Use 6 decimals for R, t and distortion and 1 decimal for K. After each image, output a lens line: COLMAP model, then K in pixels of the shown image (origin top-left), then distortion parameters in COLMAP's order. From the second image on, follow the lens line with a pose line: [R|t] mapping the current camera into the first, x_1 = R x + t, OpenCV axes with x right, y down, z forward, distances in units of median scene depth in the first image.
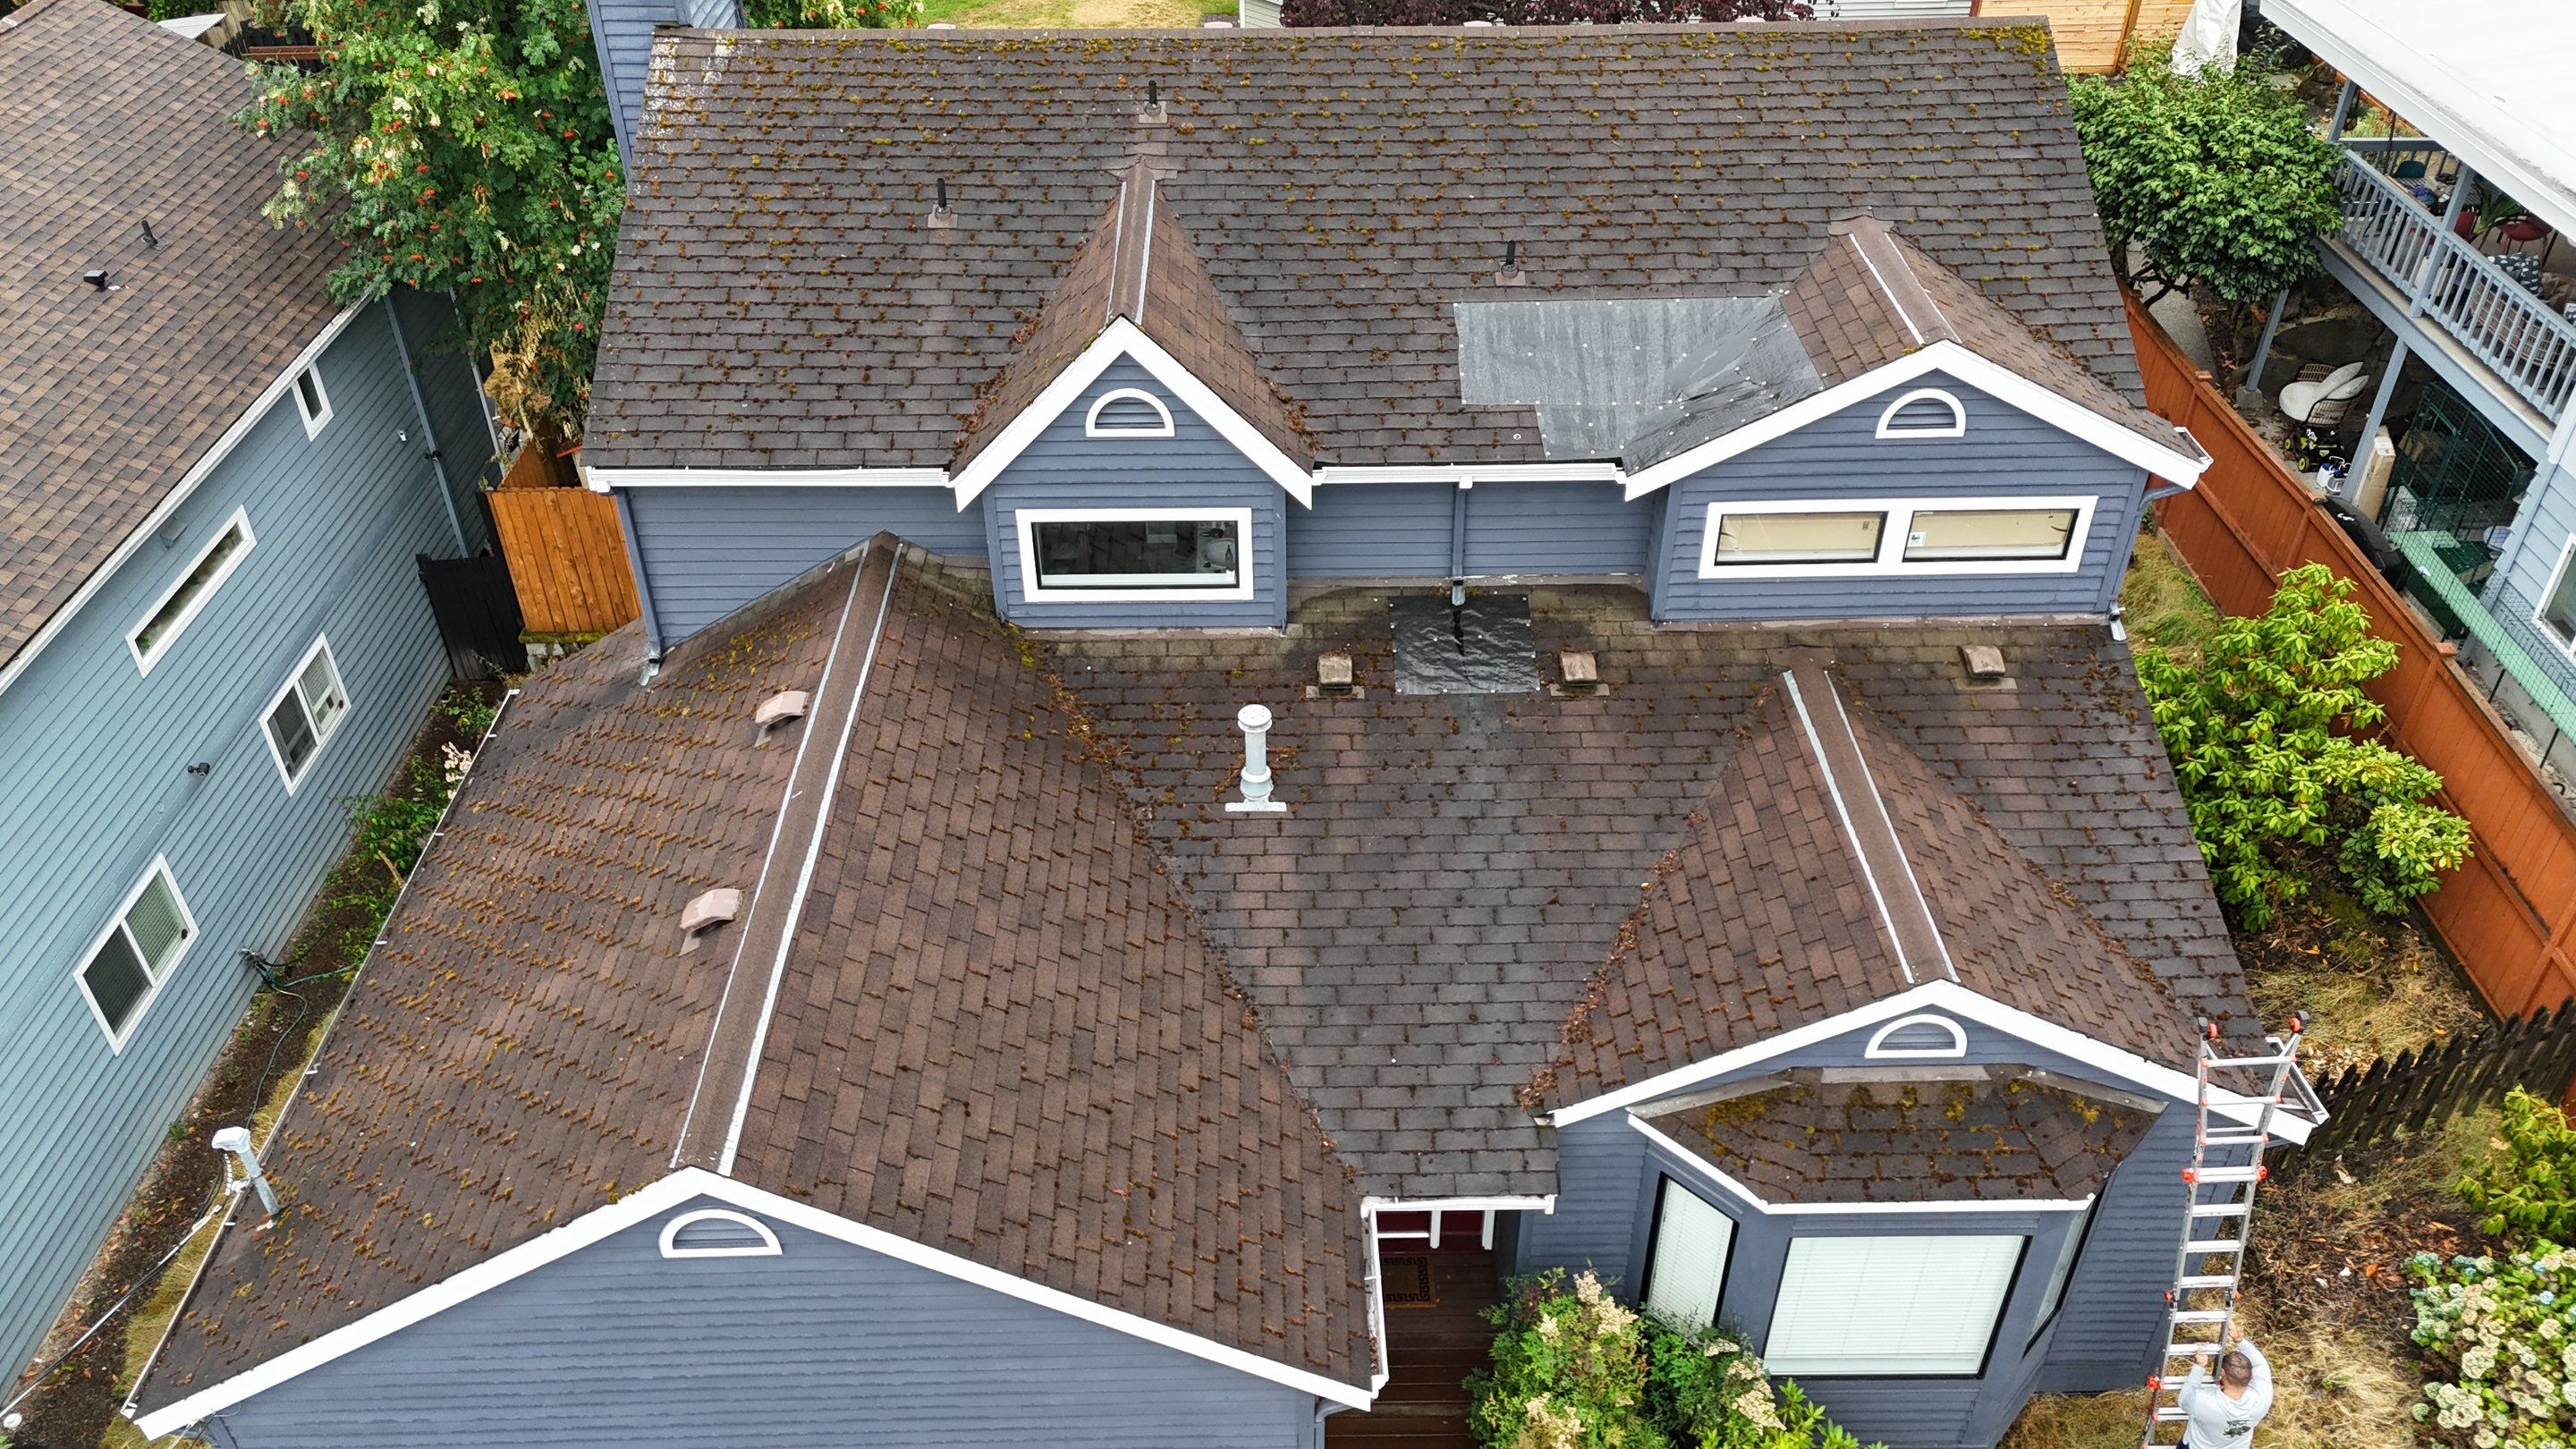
lens RADIAL K [[1881.9, 0, 1277.5], [0, 1881.9, 716.7], [0, 0, 1]] dist [0.035593, -0.008090]
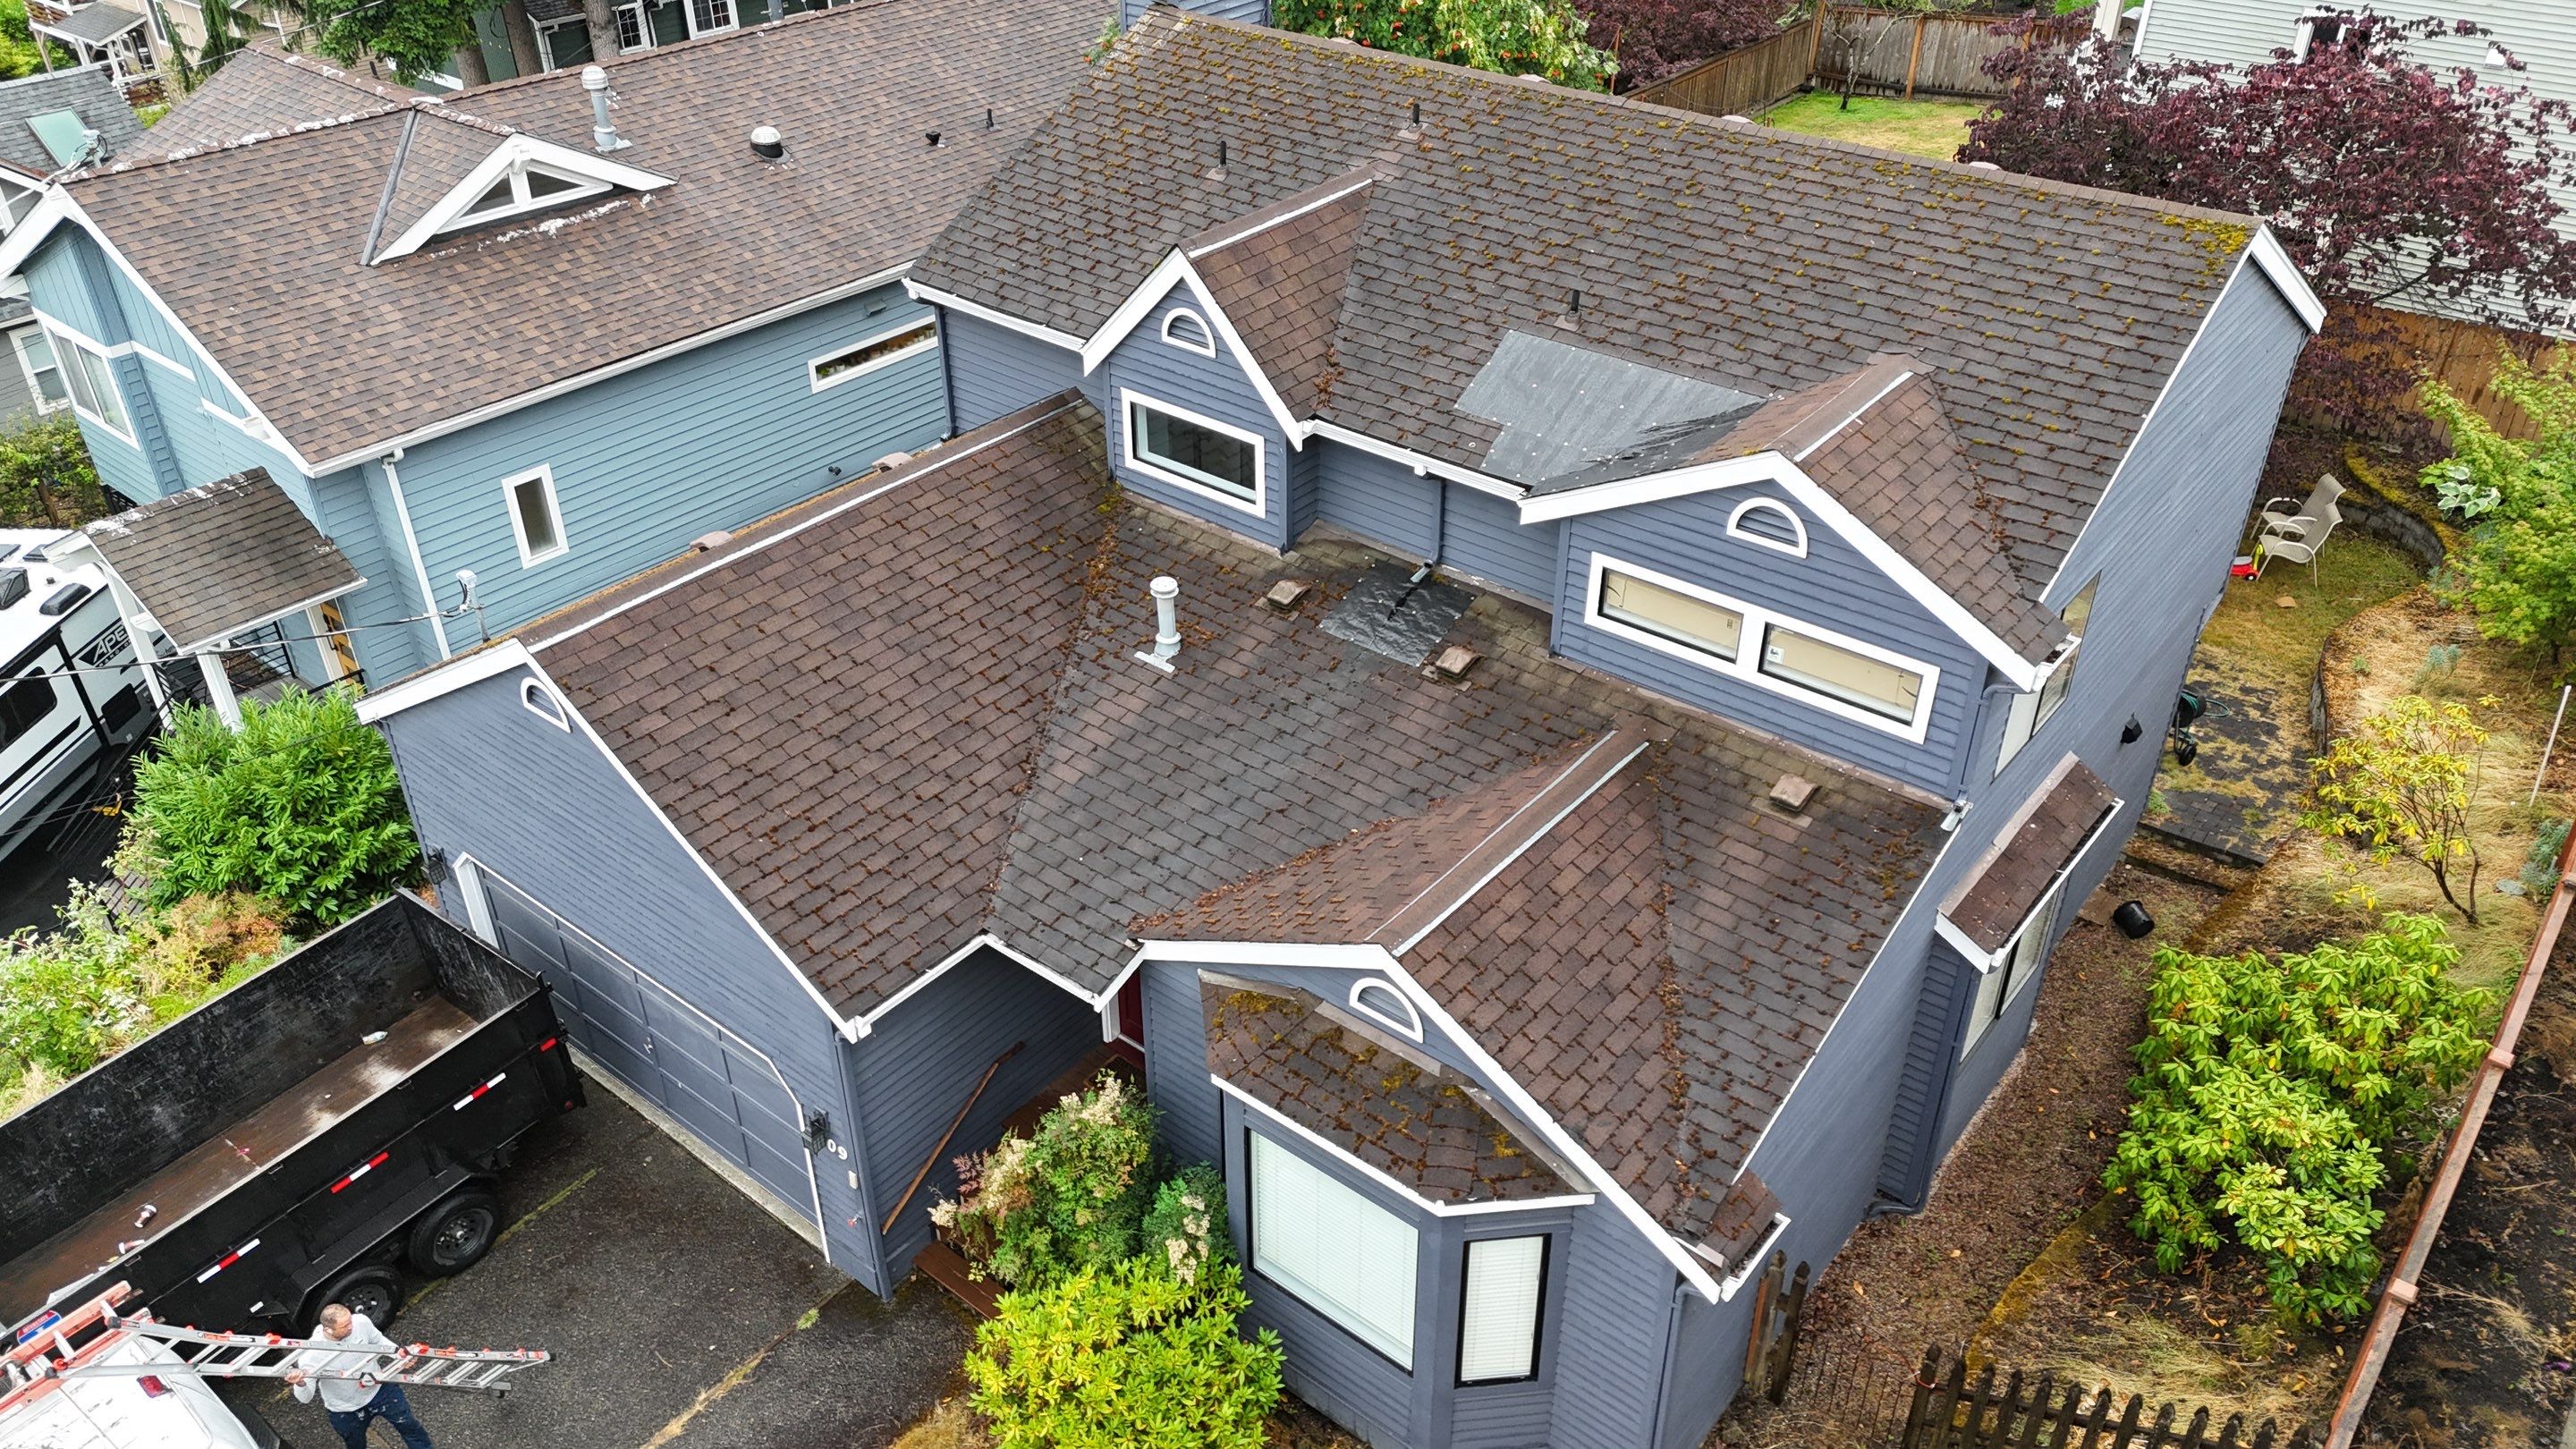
lens RADIAL K [[1881.9, 0, 1290.8], [0, 1881.9, 727.0], [0, 0, 1]] dist [0.035593, -0.008090]
pose [[0.769923, 0.356309, -0.529399, 0.699608], [-0.381761, 0.921951, 0.065307, -0.025421], [0.511349, 0.151822, 0.845856, 0.018949]]
